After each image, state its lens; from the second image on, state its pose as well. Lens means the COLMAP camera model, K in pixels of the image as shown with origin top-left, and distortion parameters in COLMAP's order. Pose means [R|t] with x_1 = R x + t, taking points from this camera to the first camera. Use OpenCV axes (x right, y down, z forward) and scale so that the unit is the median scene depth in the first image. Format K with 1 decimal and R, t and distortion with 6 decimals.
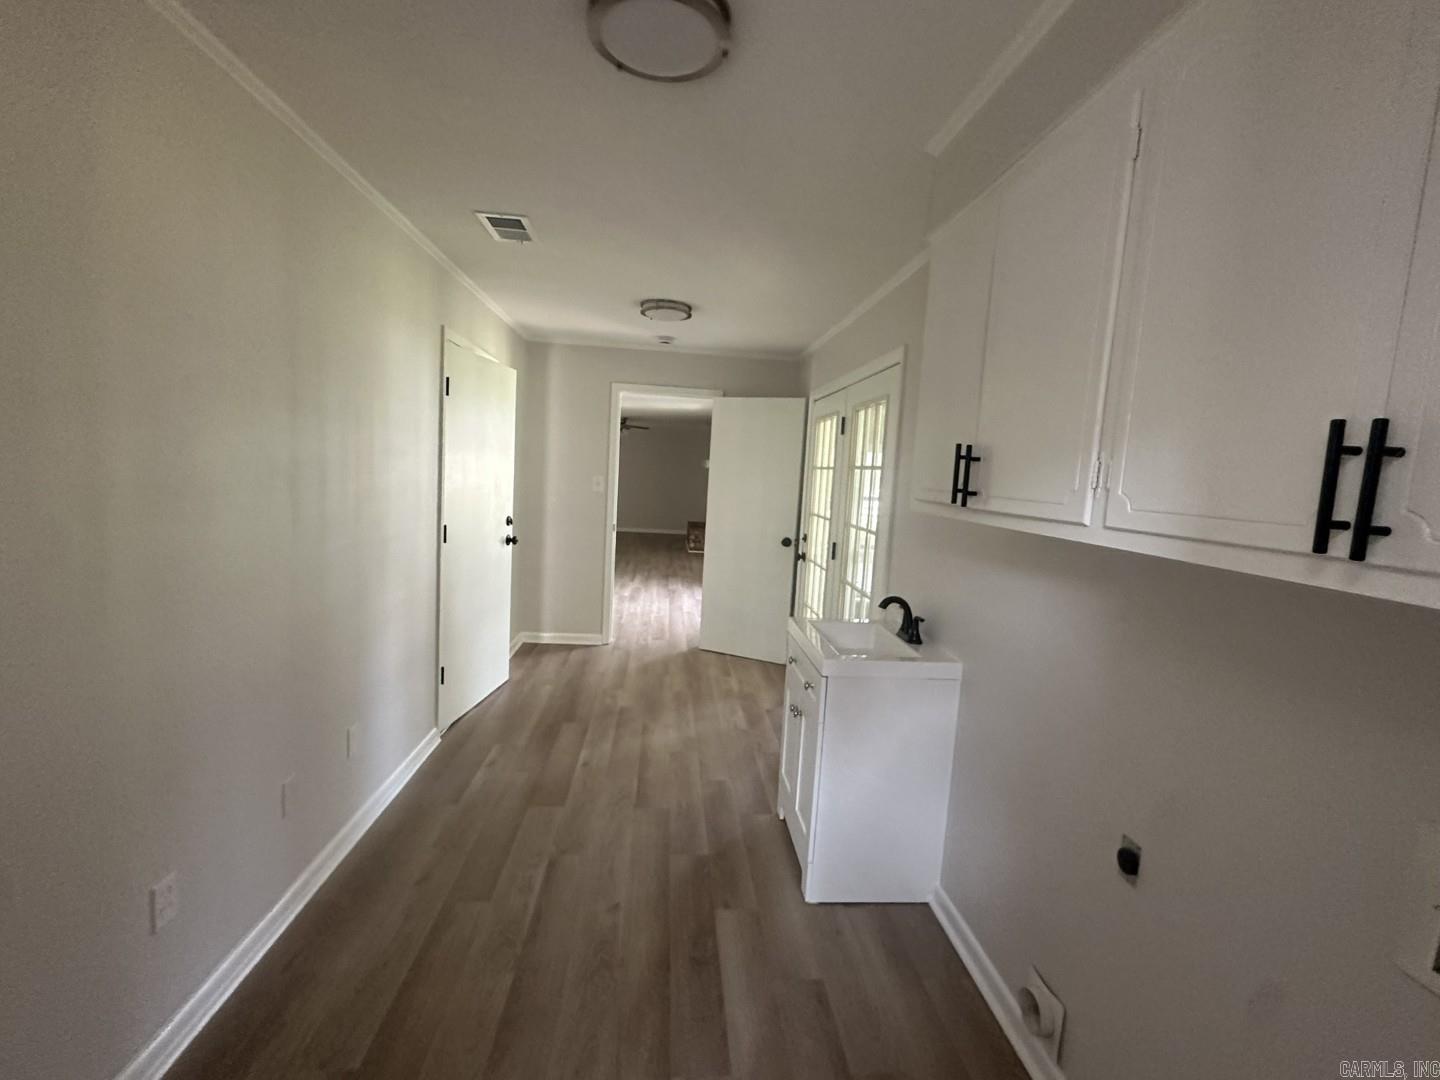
lens RADIAL K [[630.7, 0, 719.9], [0, 630.7, 537.1], [0, 0, 1]] dist [-0.000162, -0.000019]
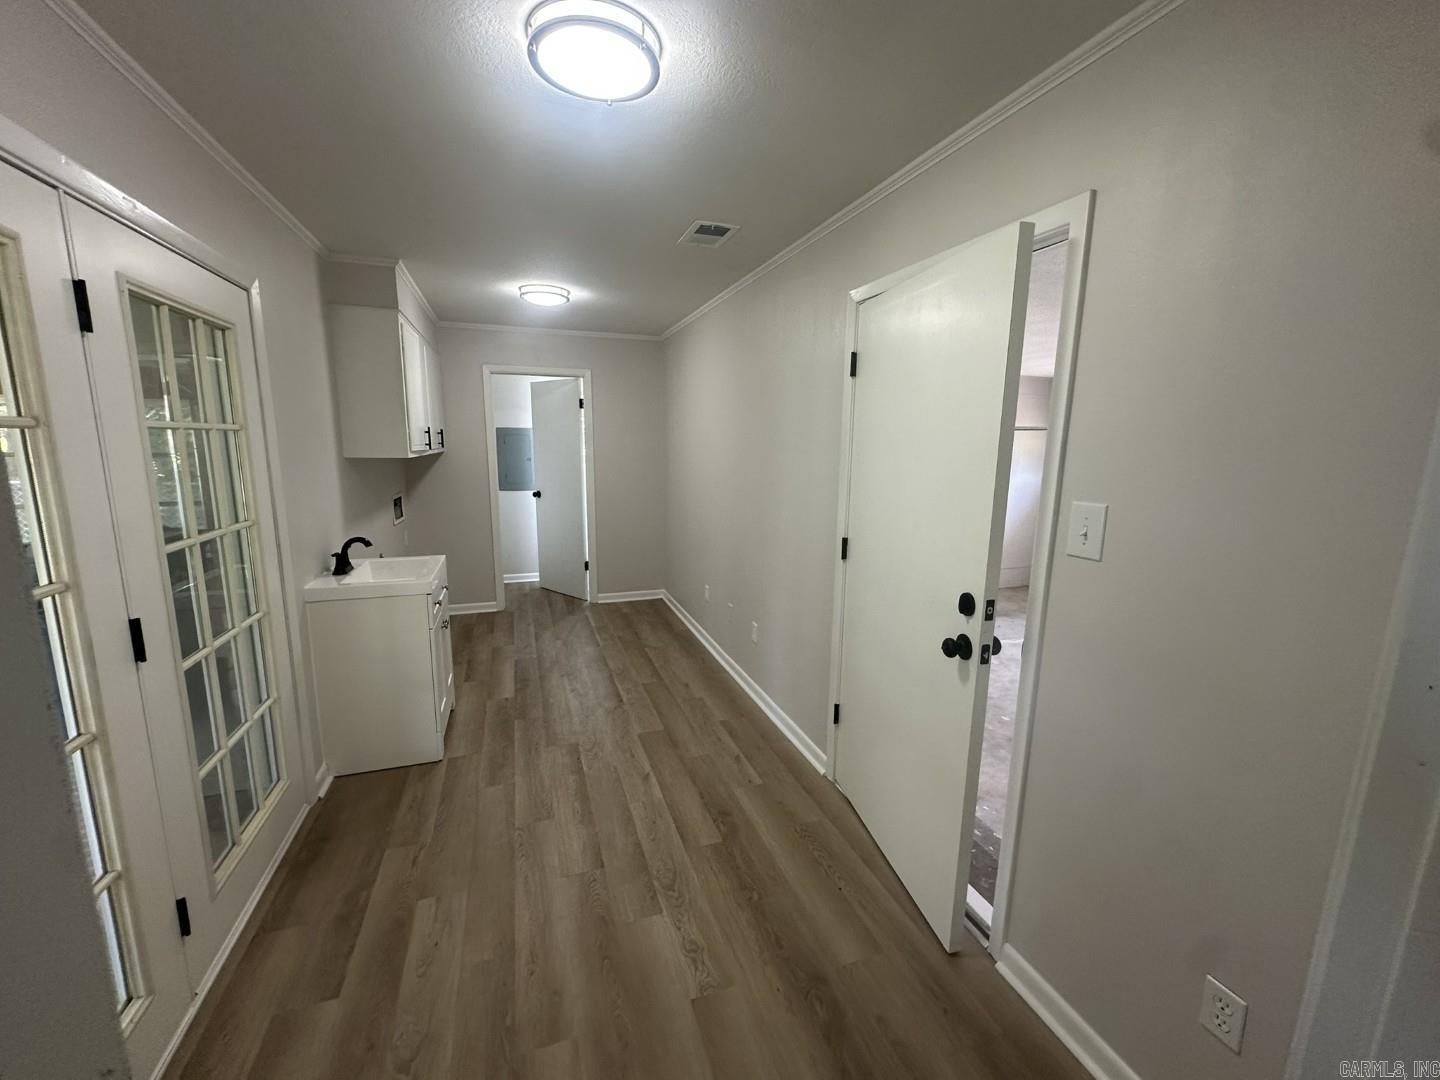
lens RADIAL K [[578.7, 0, 714.9], [0, 578.7, 540.1], [0, 0, 1]] dist [0.002245, 0.000358]
pose [[-0.966976, -0.020673, -0.254026, -0.097890], [-0.089358, 0.960936, 0.261948, -0.223565], [0.238688, 0.275996, -0.931050, 1.892955]]
